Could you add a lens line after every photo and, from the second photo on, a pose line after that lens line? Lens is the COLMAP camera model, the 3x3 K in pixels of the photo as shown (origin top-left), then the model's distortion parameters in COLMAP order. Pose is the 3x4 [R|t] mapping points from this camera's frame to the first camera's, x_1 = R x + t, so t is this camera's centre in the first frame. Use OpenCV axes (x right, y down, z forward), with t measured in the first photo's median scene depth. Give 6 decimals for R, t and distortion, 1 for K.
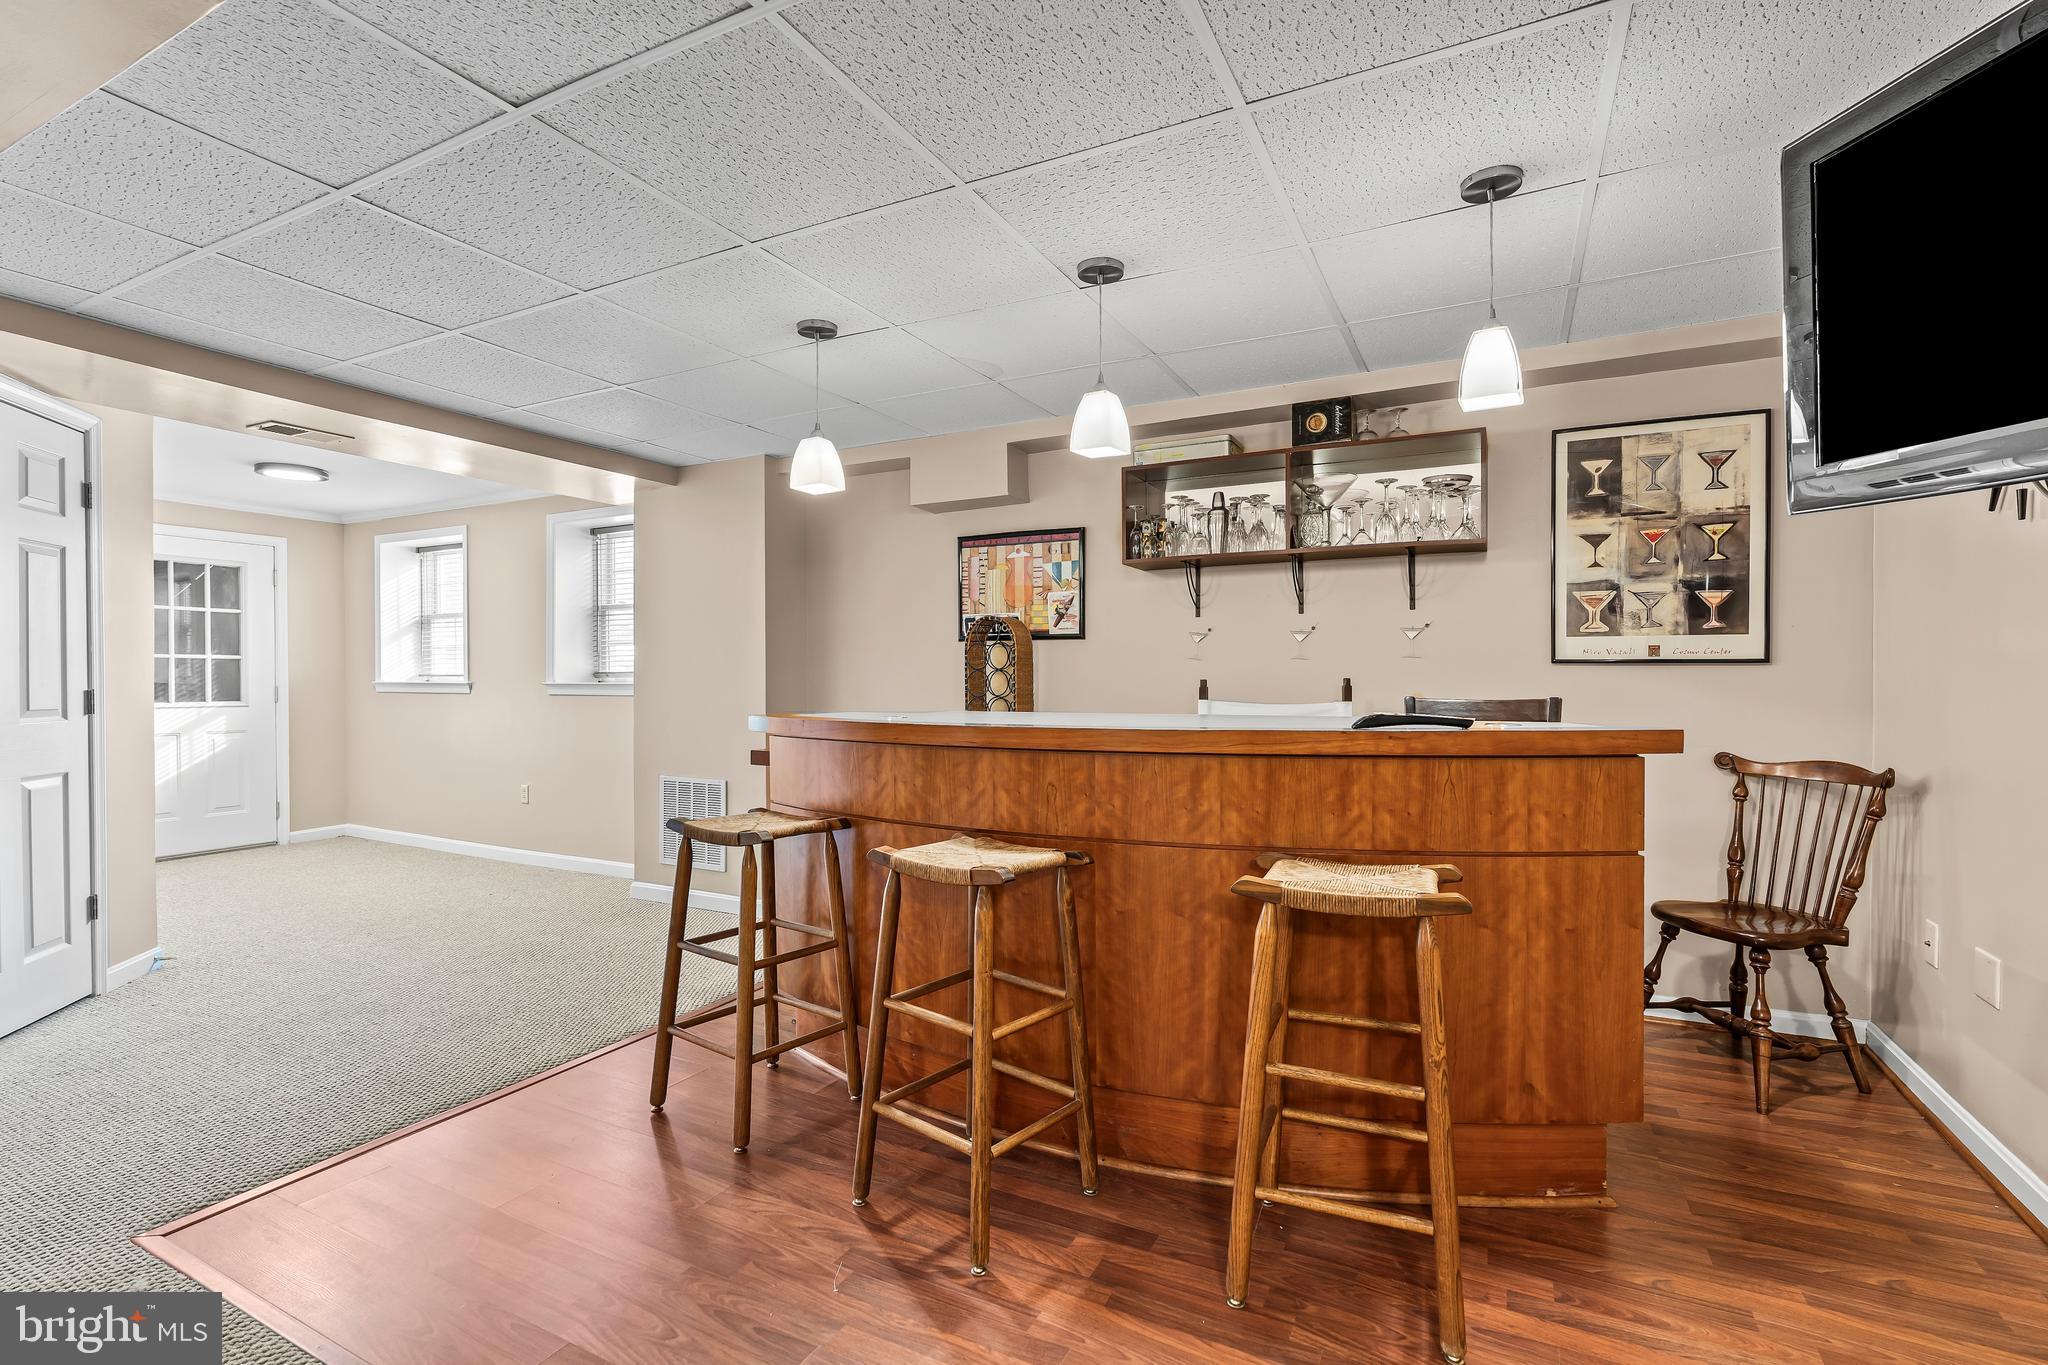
lens RADIAL K [[933.9, 0, 1030.4], [0, 933.9, 684.5], [0, 0, 1]] dist [-0.011418, 0.004226]
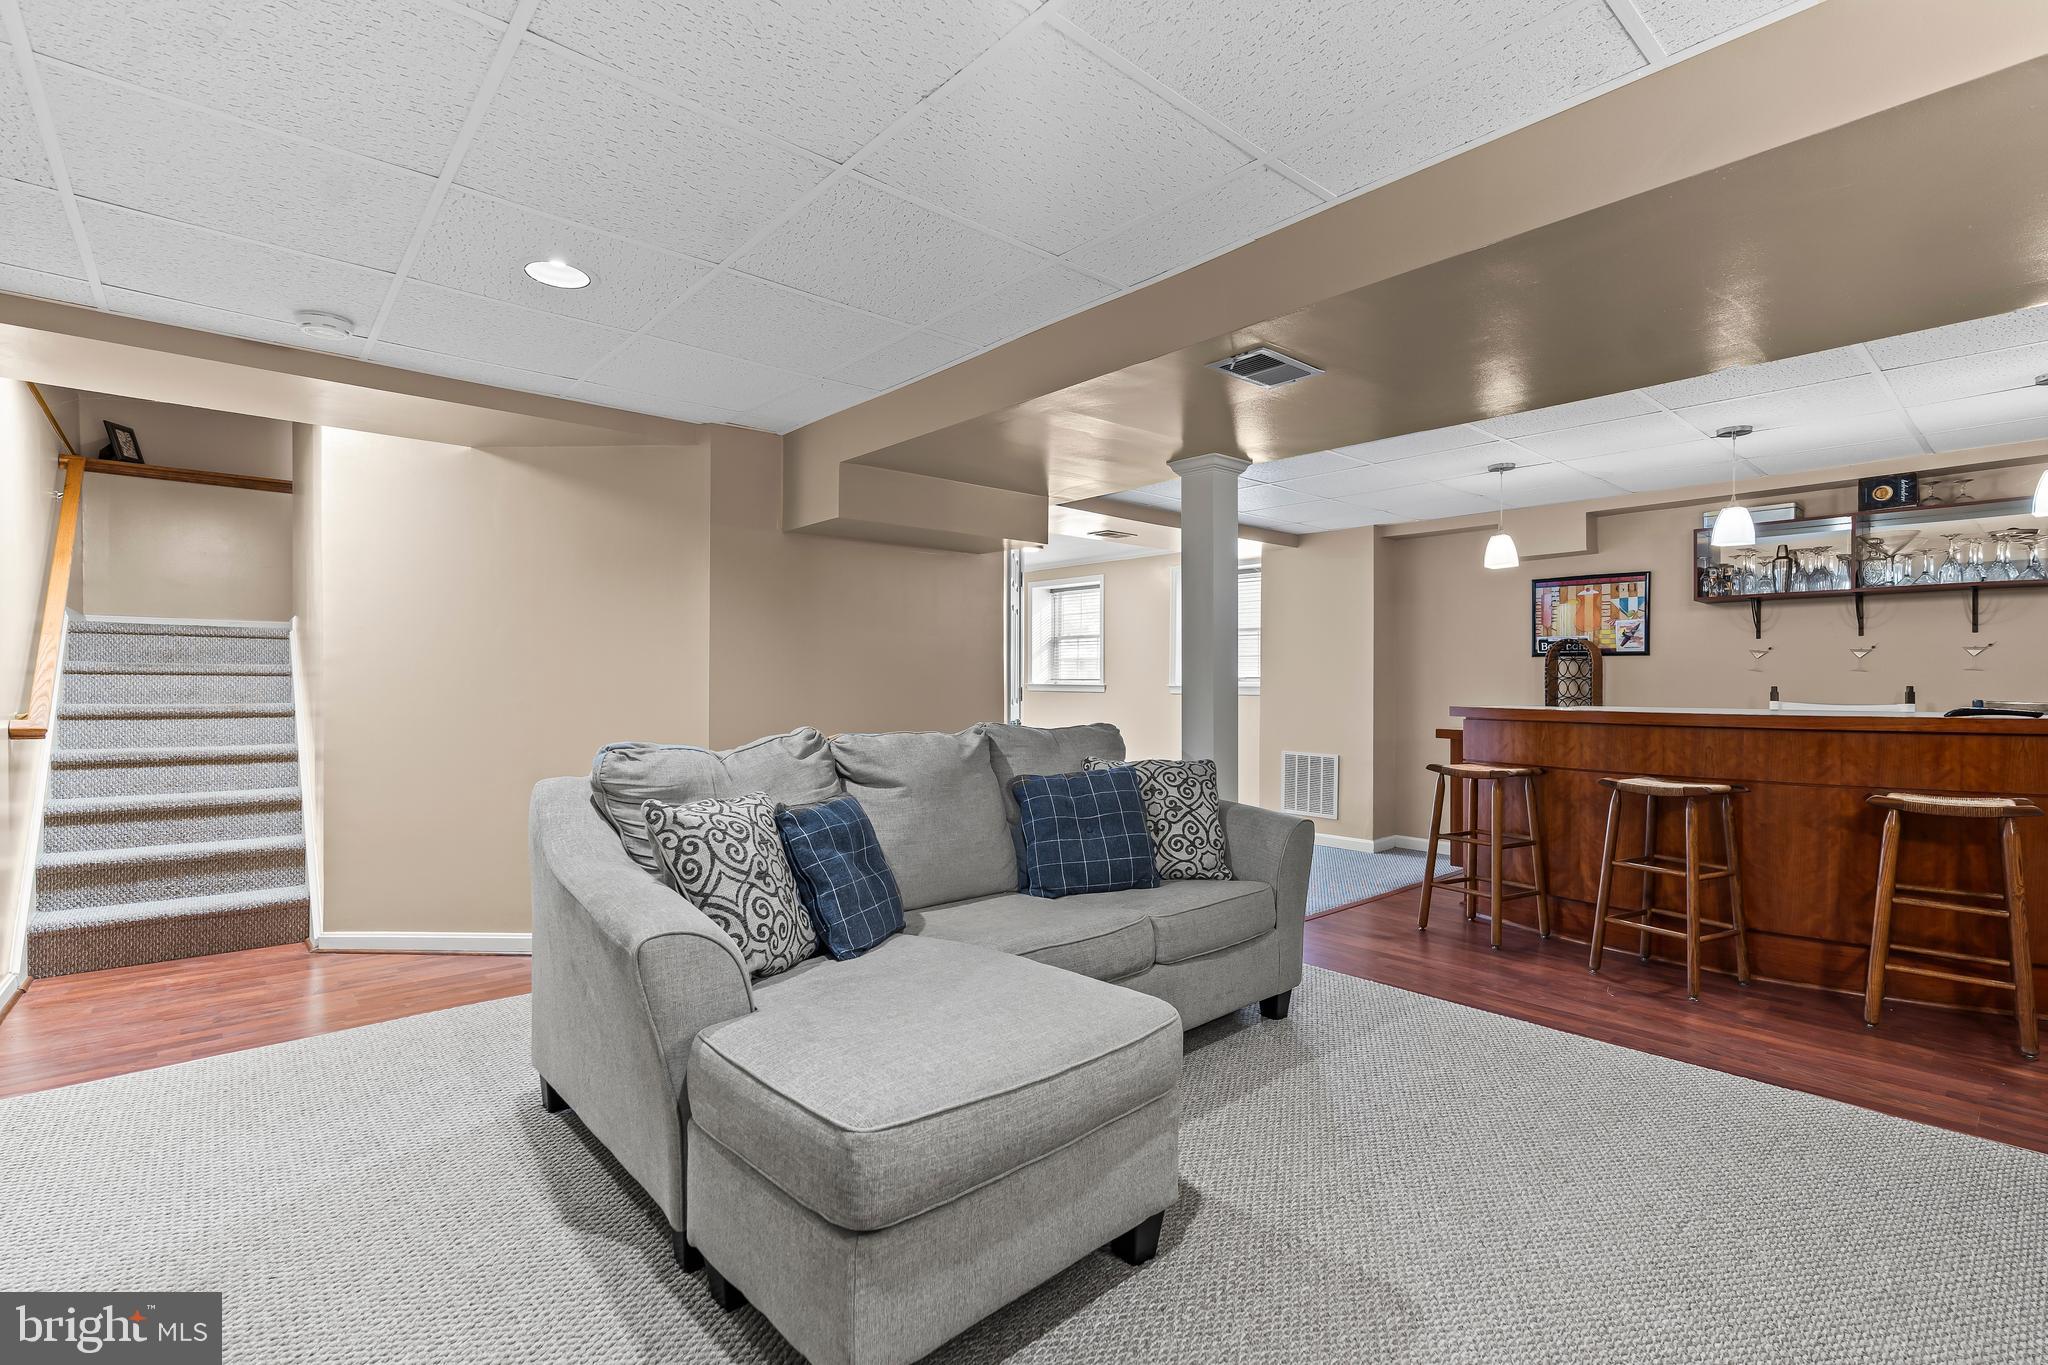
lens RADIAL K [[933.9, 0, 1025.5], [0, 933.9, 682.9], [0, 0, 1]] dist [-0.011418, 0.004226]
pose [[0.928634, 0.008289, -0.370905, -0.315498], [-0.010862, 0.999929, -0.004848, 0.007396], [0.370839, 0.008531, 0.928658, -0.637618]]
